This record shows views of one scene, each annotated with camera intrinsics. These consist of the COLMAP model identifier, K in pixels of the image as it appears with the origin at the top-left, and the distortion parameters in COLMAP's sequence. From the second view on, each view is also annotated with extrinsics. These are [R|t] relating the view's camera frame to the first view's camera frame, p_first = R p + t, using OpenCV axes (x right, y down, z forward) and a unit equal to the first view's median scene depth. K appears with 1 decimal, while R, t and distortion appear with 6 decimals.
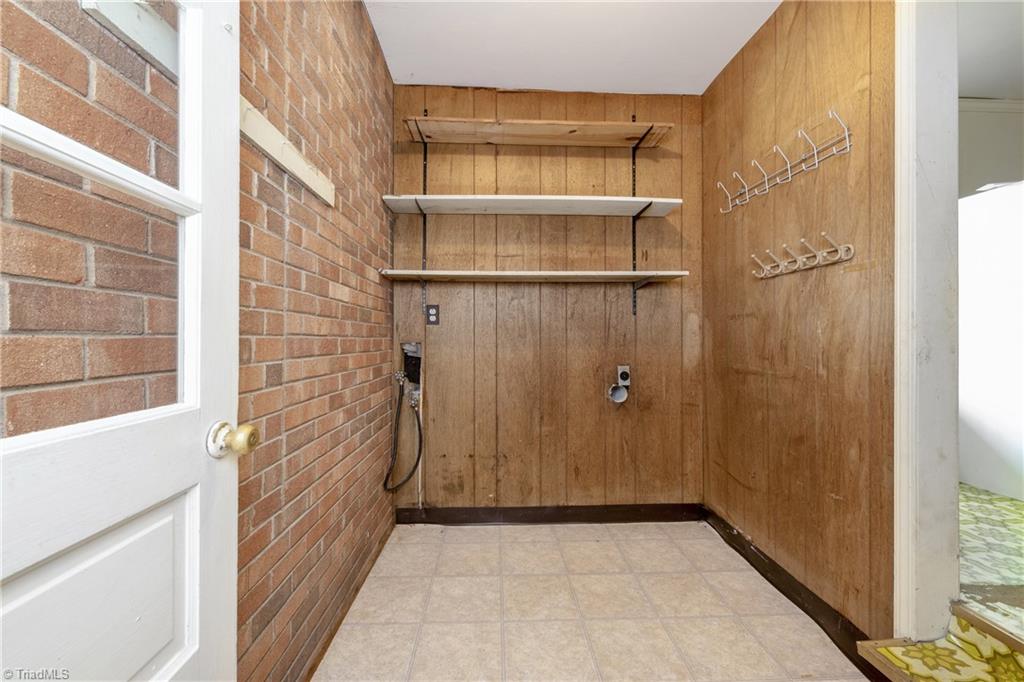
lens RADIAL K [[415.5, 0, 513.7], [0, 415.5, 339.1], [0, 0, 1]] dist [0.002640, -0.003213]
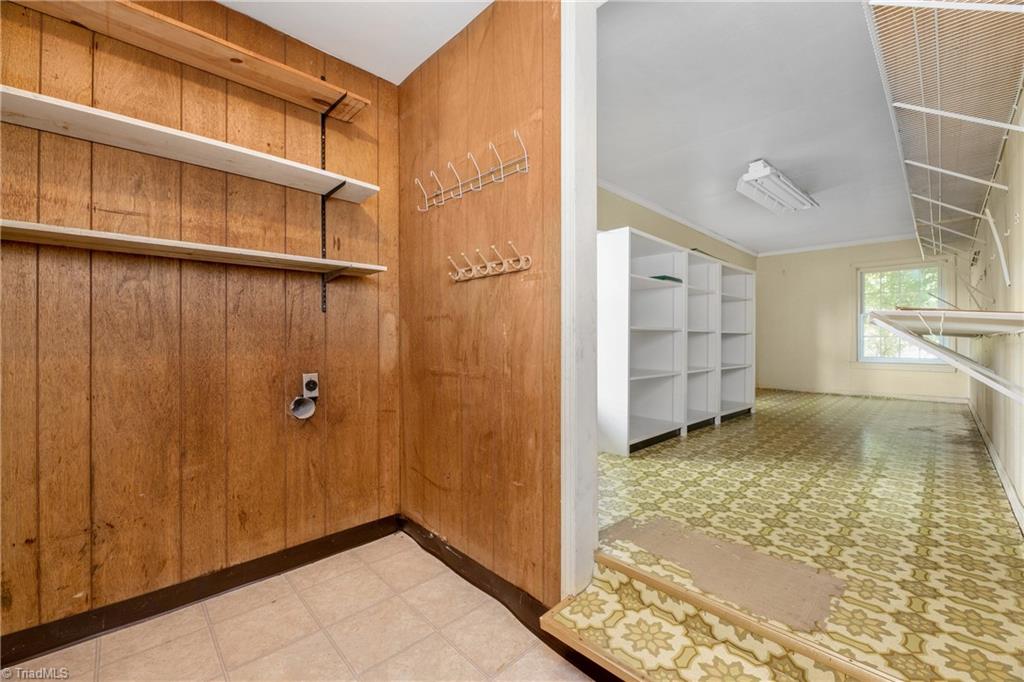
lens RADIAL K [[415.5, 0, 513.7], [0, 415.5, 339.1], [0, 0, 1]] dist [0.002640, -0.003213]
pose [[0.756437, 0.001562, 0.654065, 0.031388], [0.001254, 0.999992, -0.003838, 0.000124], [-0.654065, 0.003723, 0.756429, 0.115237]]
